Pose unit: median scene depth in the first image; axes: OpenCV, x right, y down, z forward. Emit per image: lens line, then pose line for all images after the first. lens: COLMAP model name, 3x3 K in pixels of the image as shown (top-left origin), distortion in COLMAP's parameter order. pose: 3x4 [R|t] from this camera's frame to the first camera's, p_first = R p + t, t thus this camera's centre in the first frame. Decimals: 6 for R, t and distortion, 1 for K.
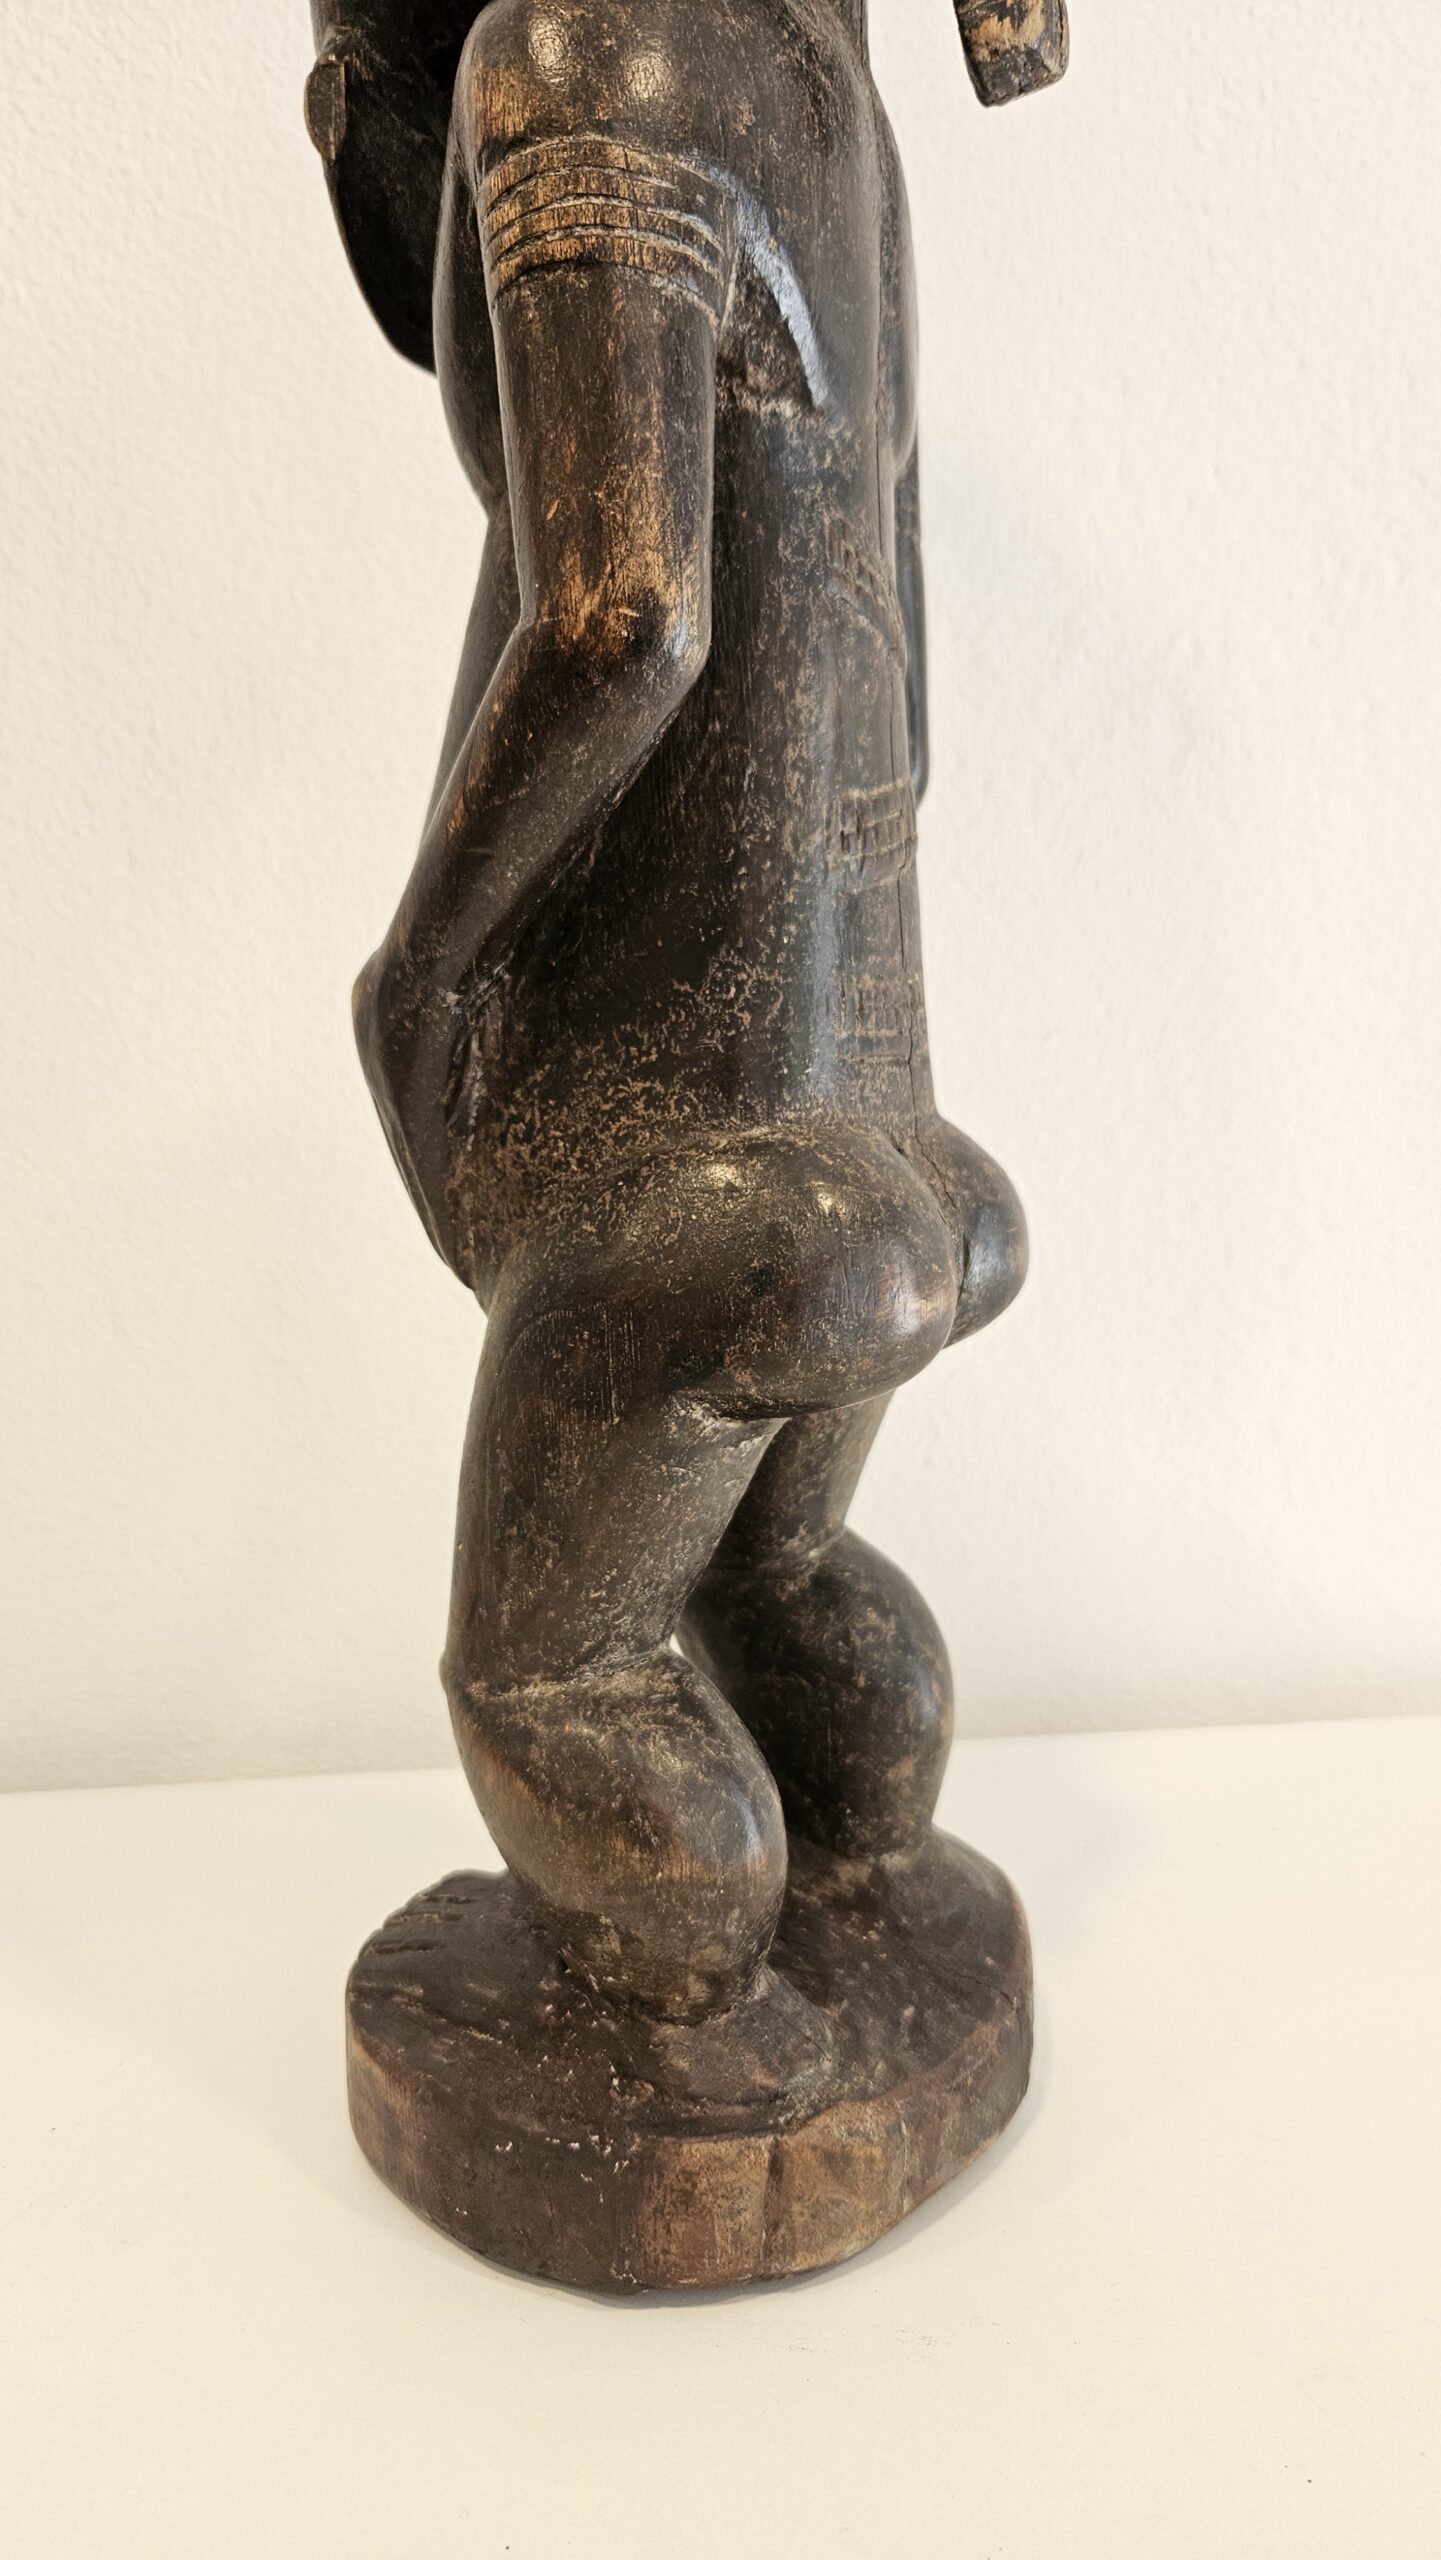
lens RADIAL K [[1818.4, 0, 720.5], [0, 1818.4, 1280.0], [0, 0, 1]] dist [0.039213, -0.054940]
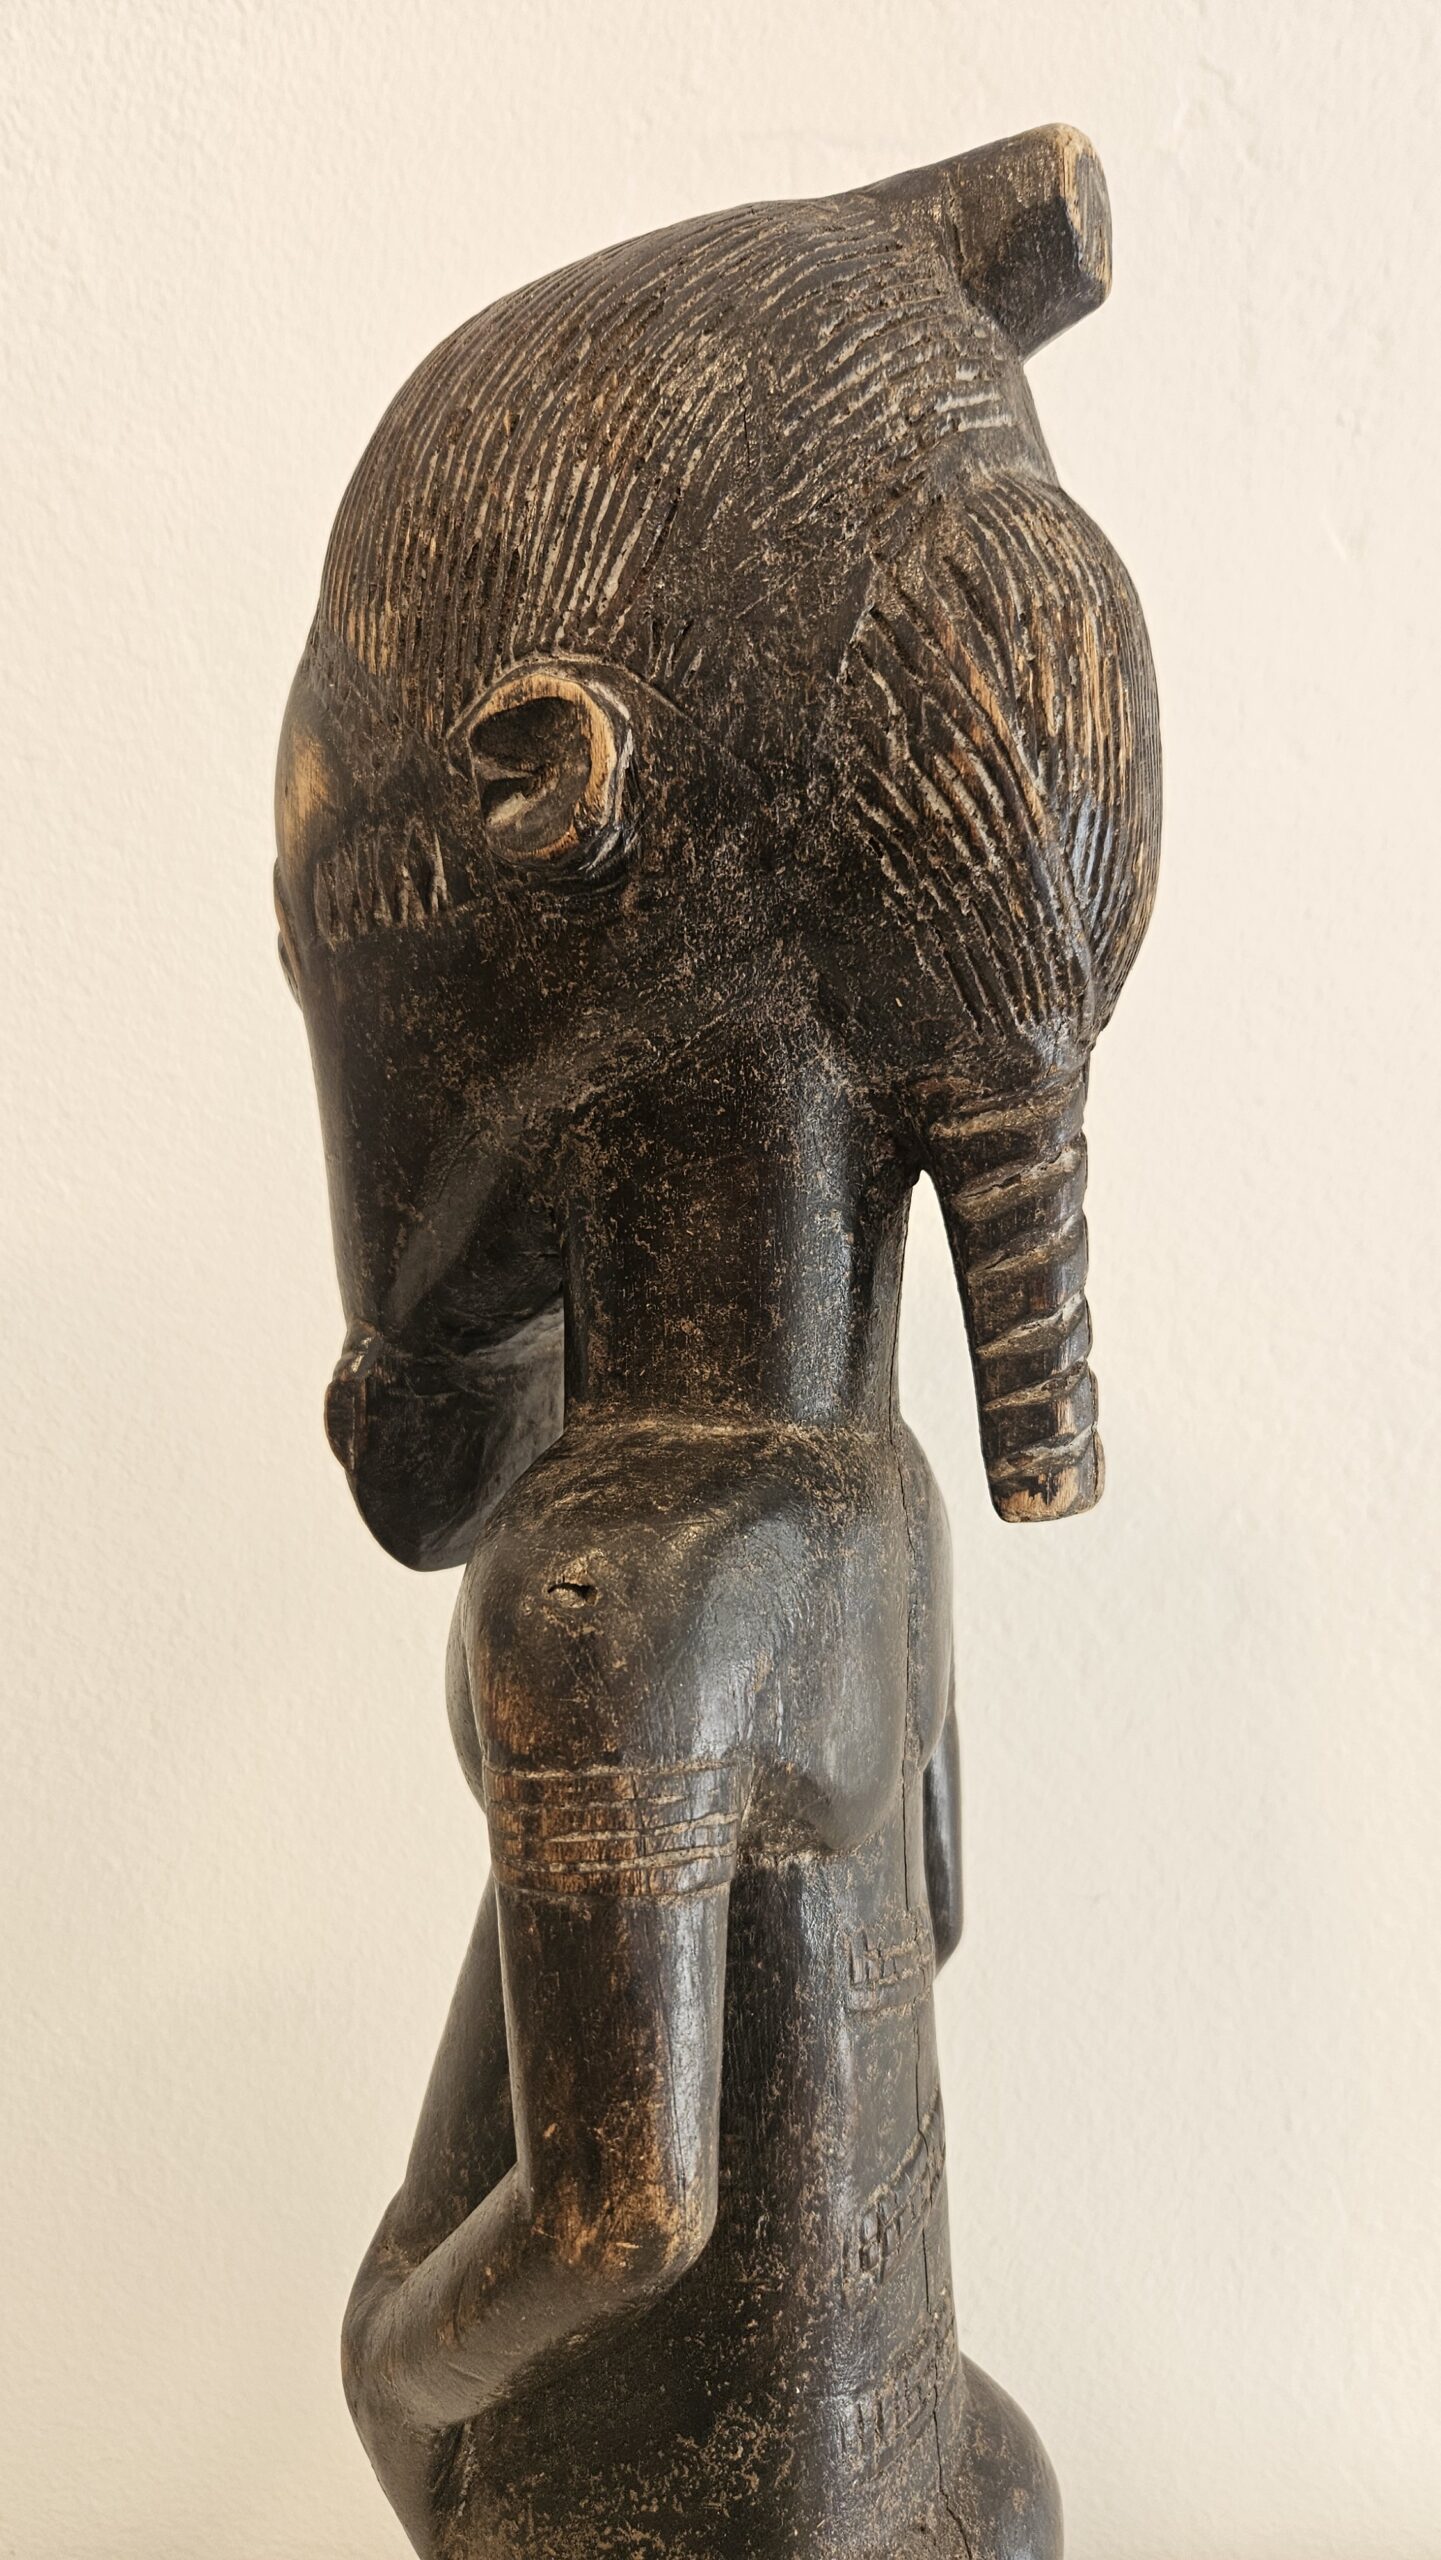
lens RADIAL K [[1819.3, 0, 713.2], [0, 1819.3, 1280.8], [0, 0, 1]] dist [0.052734, -0.062064]
pose [[0.999117, 0.017029, -0.038409, 0.018920], [-0.019137, 0.998292, -0.055199, -0.704544], [0.037403, 0.055886, 0.997736, 0.026149]]
